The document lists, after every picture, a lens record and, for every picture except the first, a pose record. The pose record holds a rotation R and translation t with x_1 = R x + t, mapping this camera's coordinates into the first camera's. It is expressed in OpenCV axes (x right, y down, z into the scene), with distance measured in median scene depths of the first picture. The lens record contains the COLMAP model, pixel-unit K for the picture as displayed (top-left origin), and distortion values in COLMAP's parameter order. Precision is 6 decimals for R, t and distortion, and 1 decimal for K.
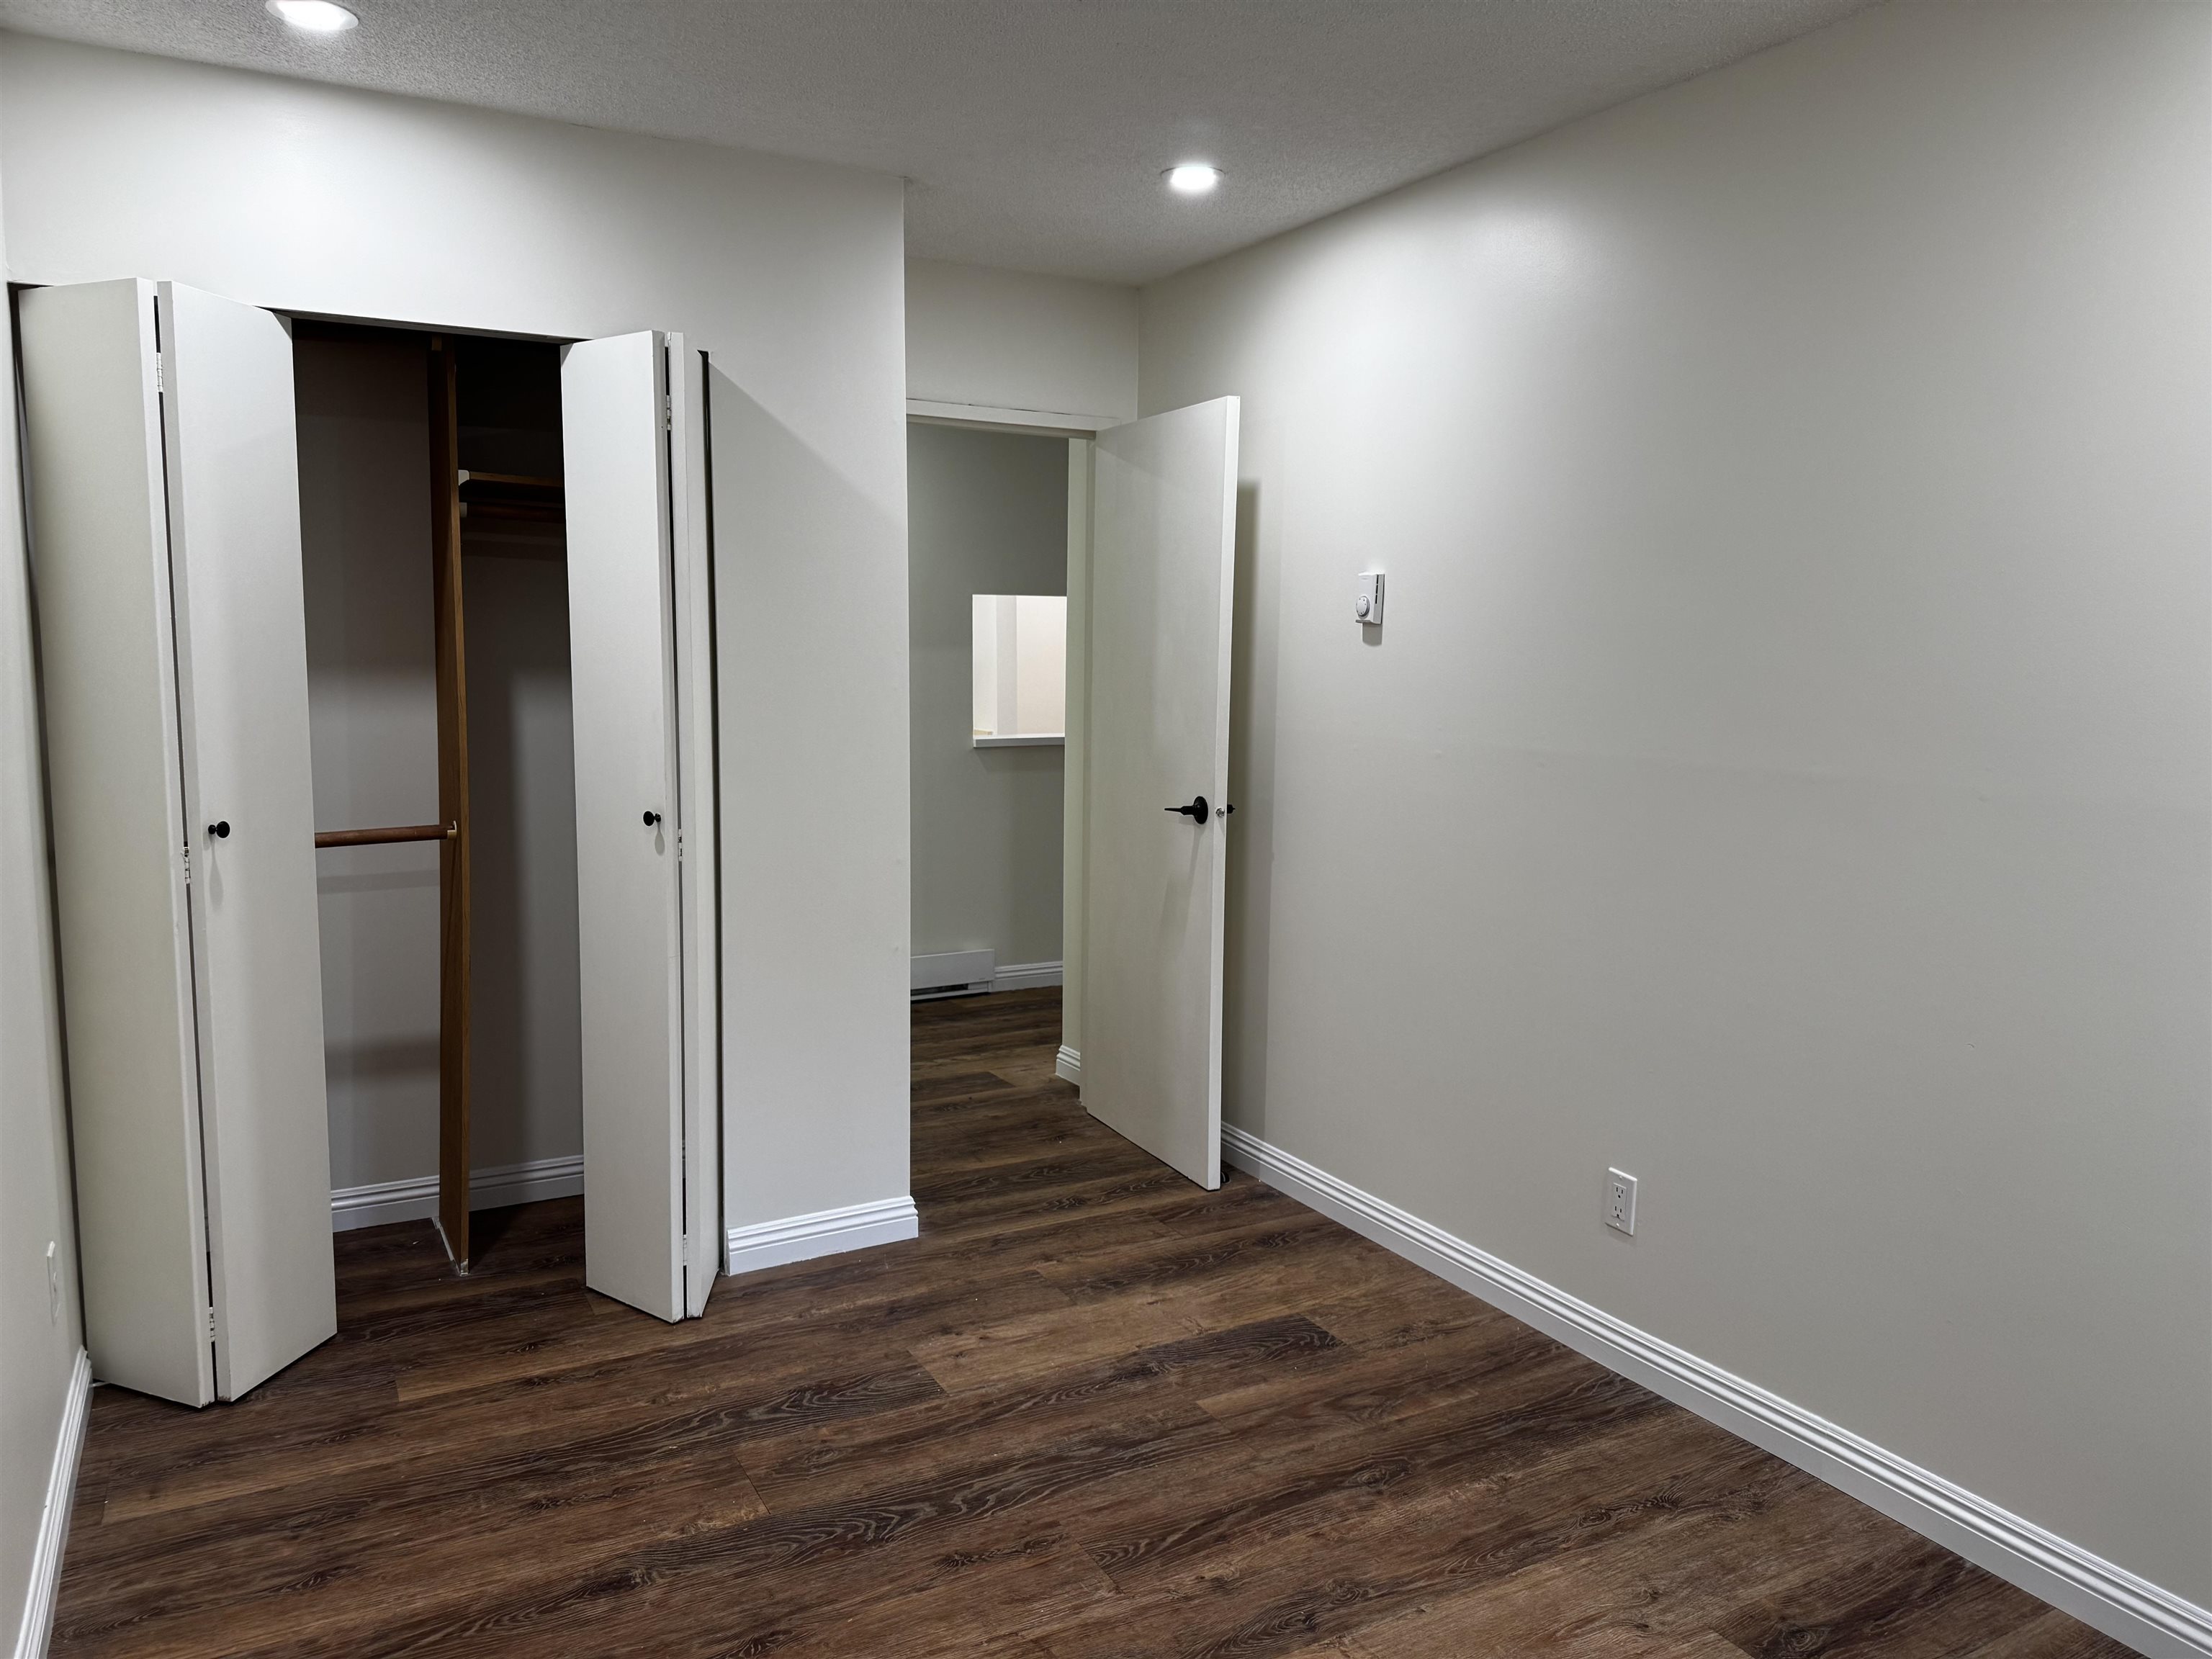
lens RADIAL K [[1569.1, 0, 1102.9], [0, 1569.1, 827.1], [0, 0, 1]] dist [0.047366, -0.067549]
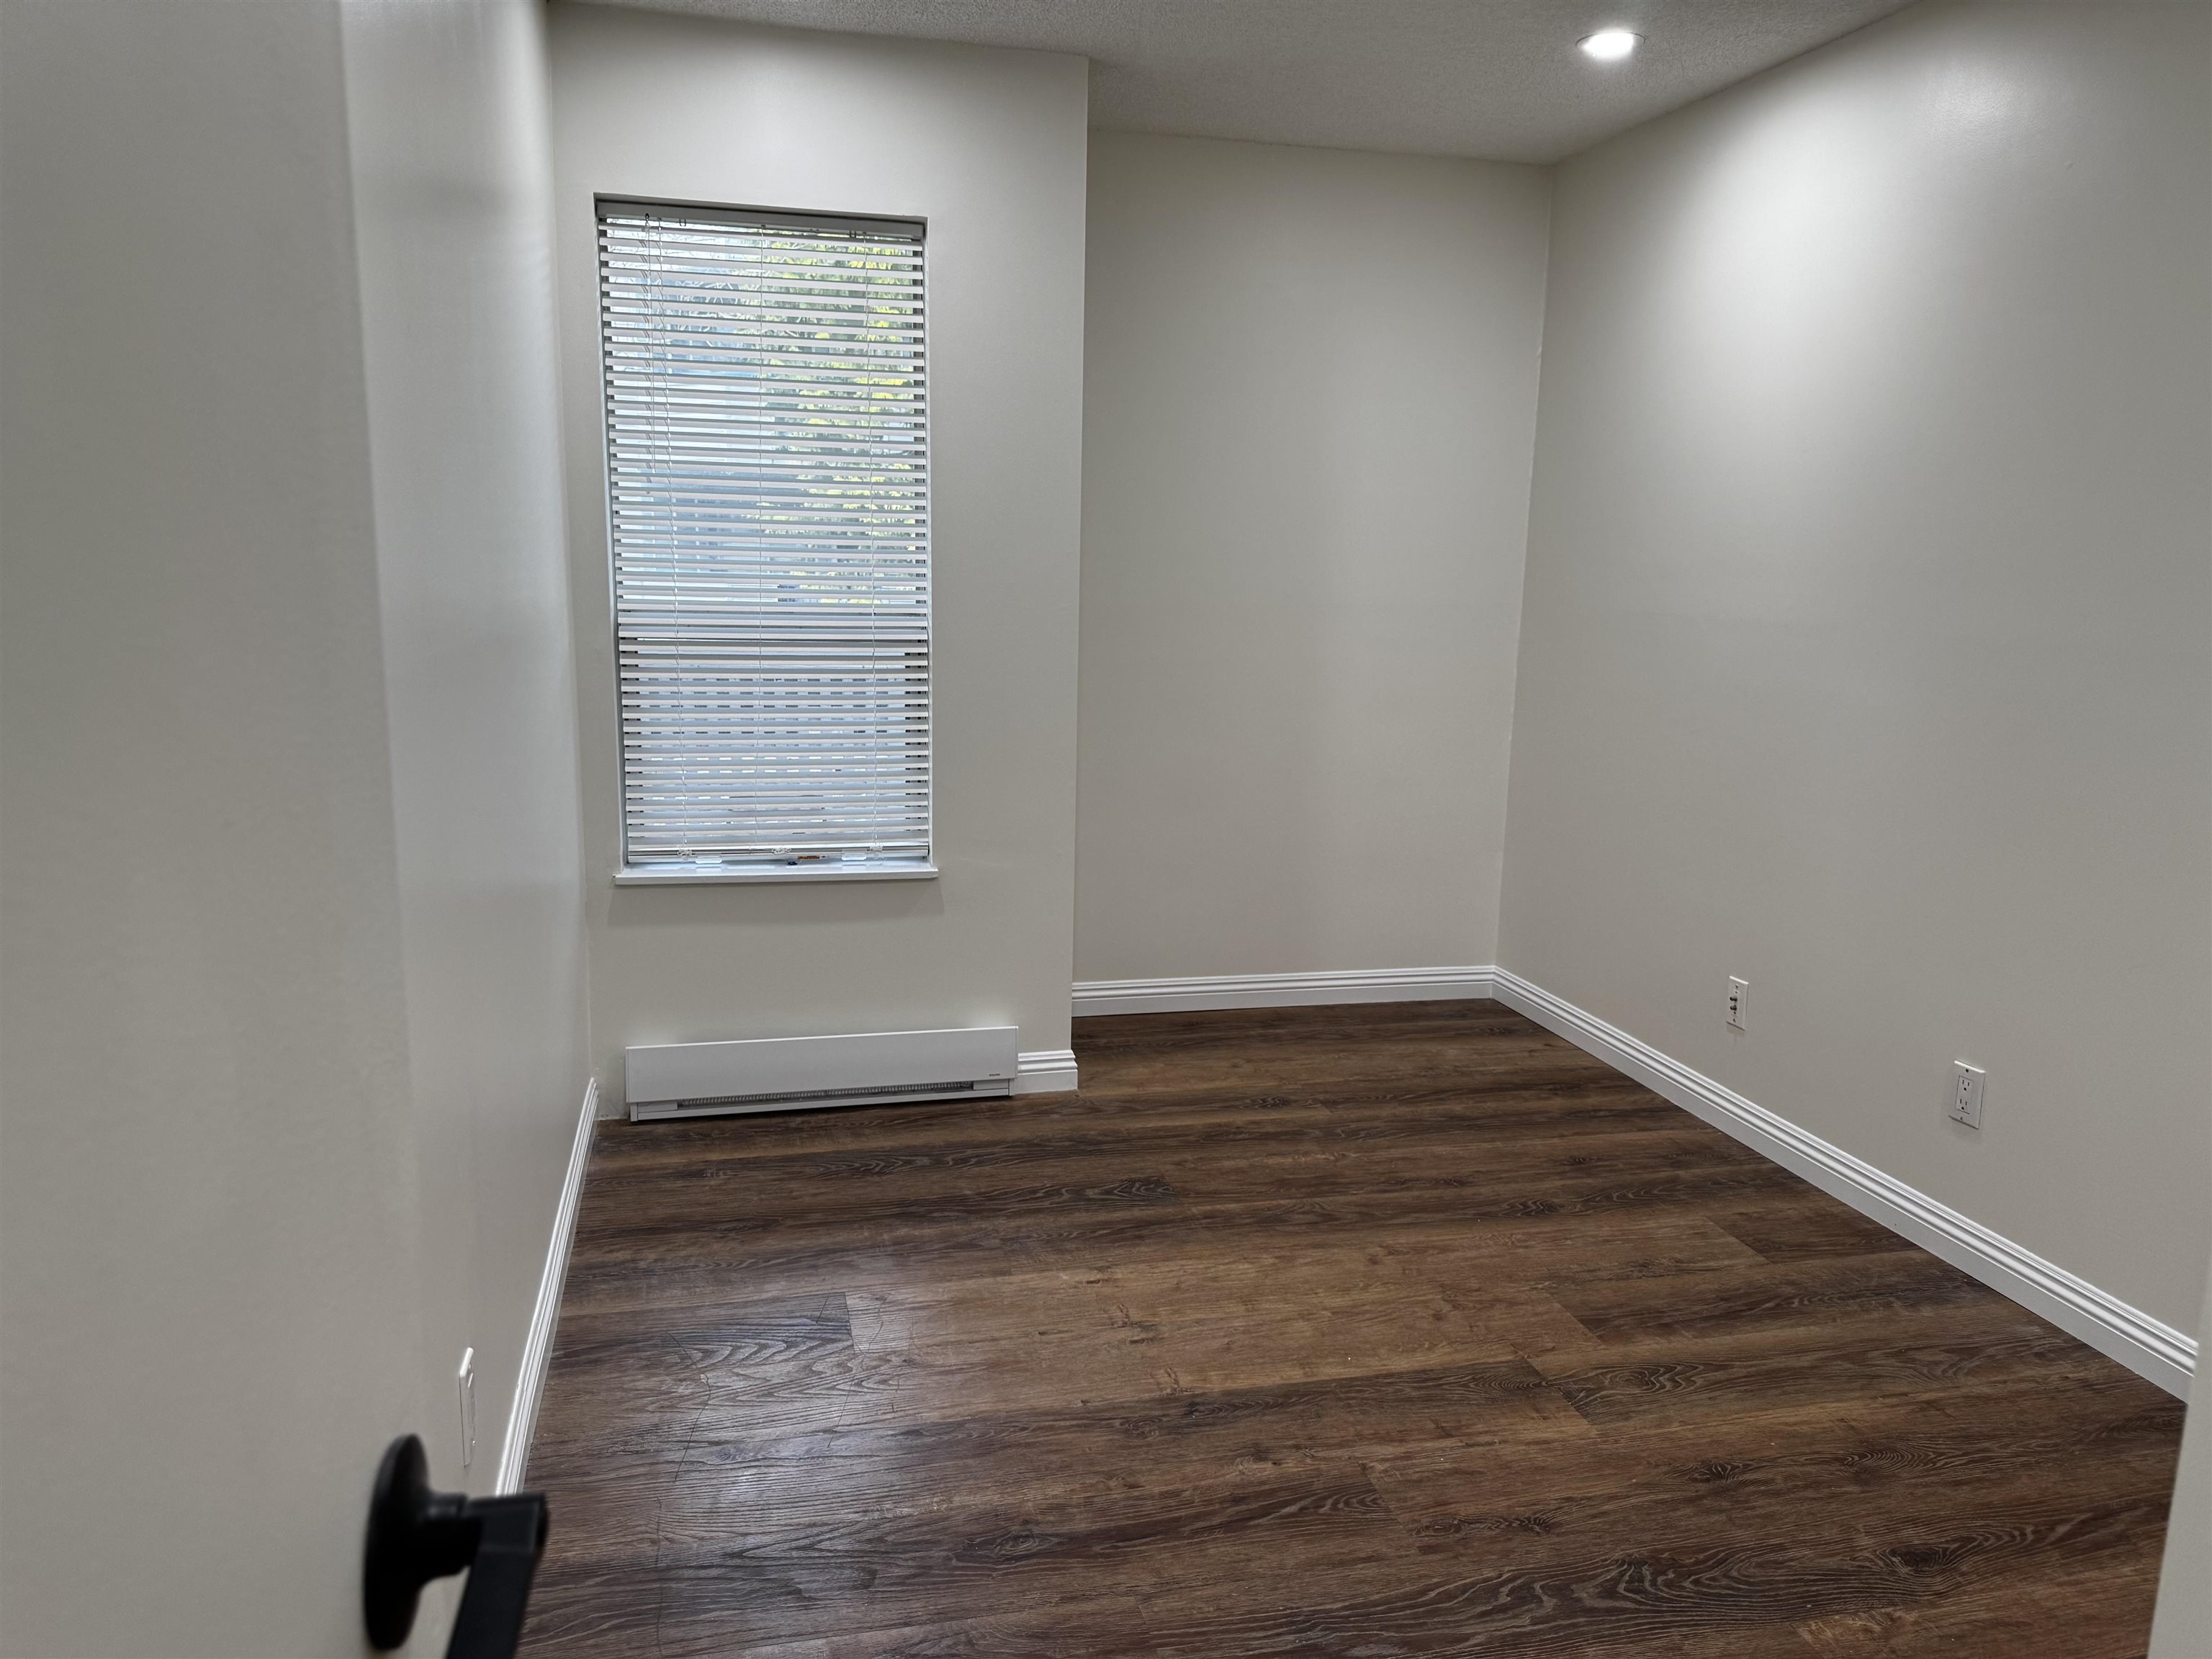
lens RADIAL K [[1569.1, 0, 1102.1], [0, 1569.1, 830.2], [0, 0, 1]] dist [0.047366, -0.067549]
pose [[-0.965452, -0.081114, 0.247634, -0.043169], [-0.001488, 0.952018, 0.306039, -0.193408], [-0.260576, 0.295097, -0.919248, 1.758436]]
